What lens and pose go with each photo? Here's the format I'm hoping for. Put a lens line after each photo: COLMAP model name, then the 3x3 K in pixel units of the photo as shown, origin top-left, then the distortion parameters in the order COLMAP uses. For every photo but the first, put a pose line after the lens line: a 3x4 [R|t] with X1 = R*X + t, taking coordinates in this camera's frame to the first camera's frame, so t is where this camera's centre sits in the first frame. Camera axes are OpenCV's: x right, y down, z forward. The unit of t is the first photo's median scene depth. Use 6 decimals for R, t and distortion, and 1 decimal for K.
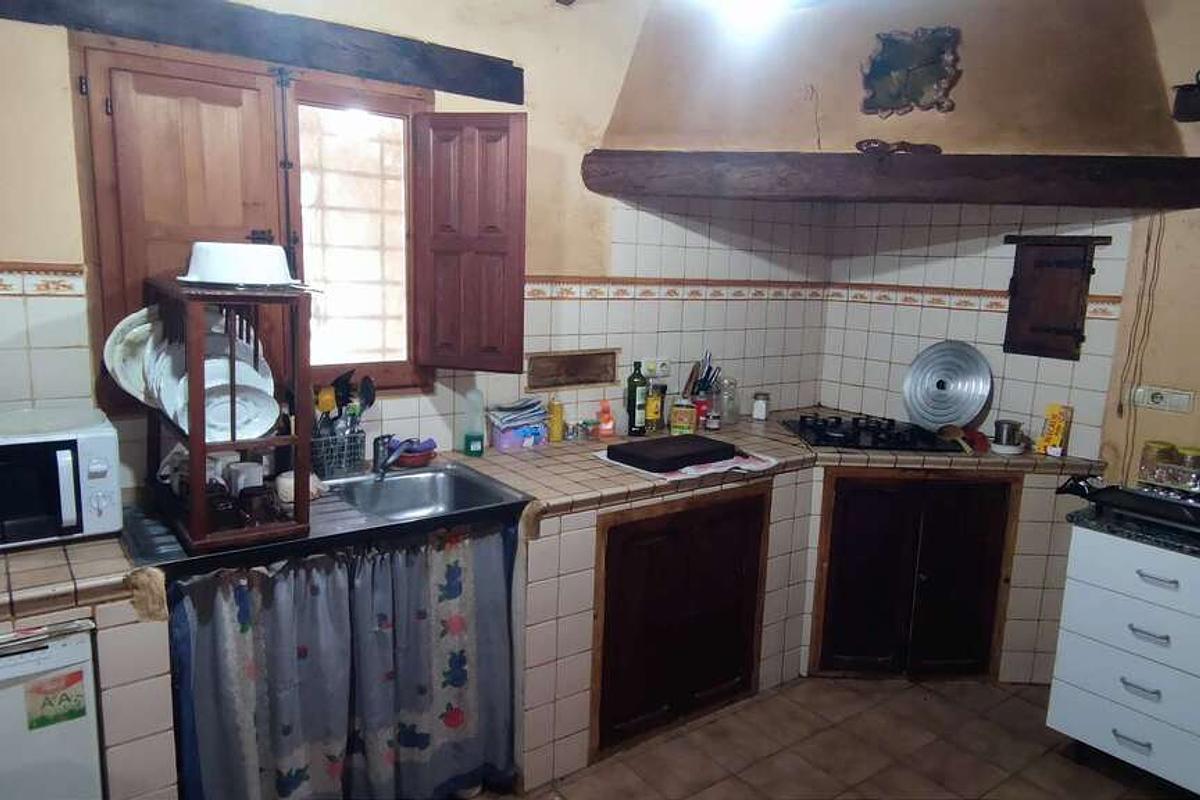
lens RADIAL K [[808.2, 0, 597.4], [0, 808.2, 401.8], [0, 0, 1]] dist [0.015323, -0.019141]
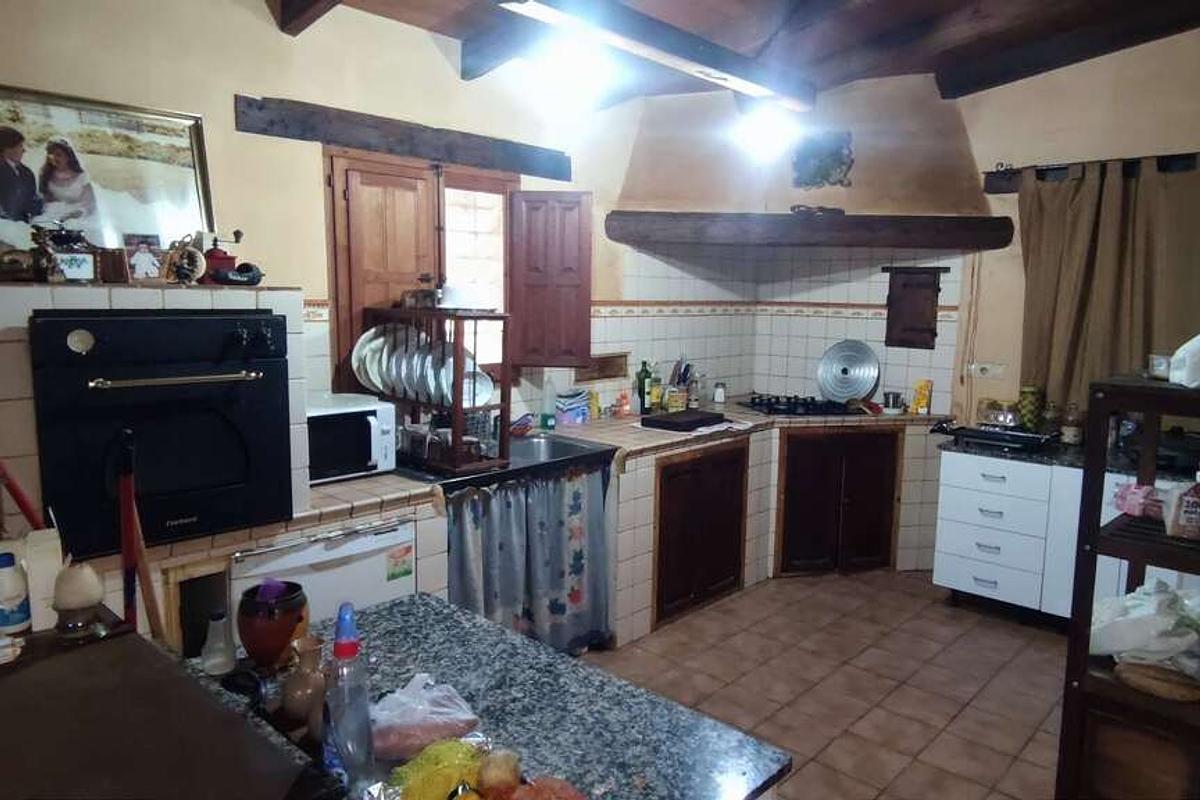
lens RADIAL K [[808.2, 0, 599.1], [0, 808.2, 399.1], [0, 0, 1]] dist [0.015323, -0.019141]
pose [[0.983718, -0.042870, 0.174529, -0.310588], [0.048365, 0.998455, -0.027355, 0.057167], [-0.173087, 0.035351, 0.984272, -0.400512]]
